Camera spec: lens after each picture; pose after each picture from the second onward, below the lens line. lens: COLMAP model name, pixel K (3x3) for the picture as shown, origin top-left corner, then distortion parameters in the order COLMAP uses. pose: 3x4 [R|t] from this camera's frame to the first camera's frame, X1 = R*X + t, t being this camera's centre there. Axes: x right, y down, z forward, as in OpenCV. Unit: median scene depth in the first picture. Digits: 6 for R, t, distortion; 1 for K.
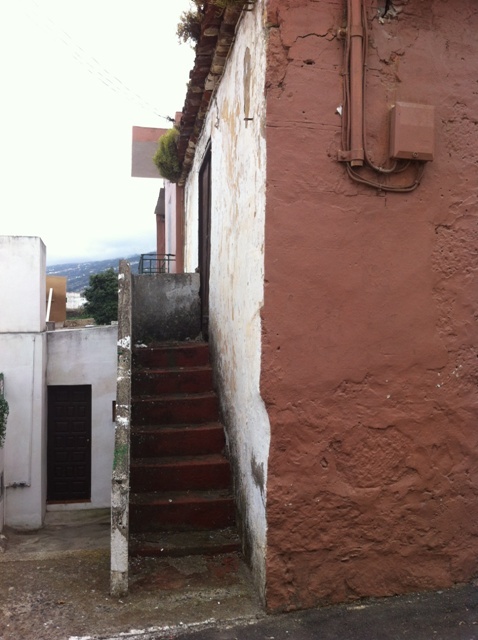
lens RADIAL K [[635.1, 0, 238.5], [0, 635.1, 326.7], [0, 0, 1]] dist [-0.029246, 0.000000]
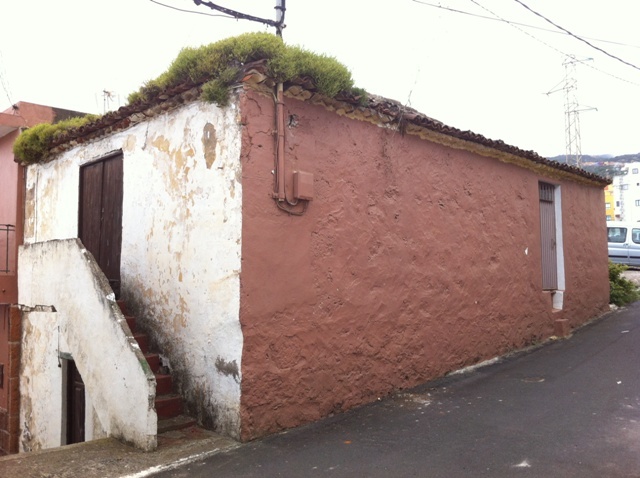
lens RADIAL K [[635.1, 0, 319.7], [0, 635.1, 235.7], [0, 0, 1]] dist [-0.029246, 0.000000]
pose [[0.818423, 0.032088, 0.573720, -0.826264], [0.016572, 0.996706, -0.079385, 0.009948], [-0.574378, 0.074478, 0.815195, -0.648891]]
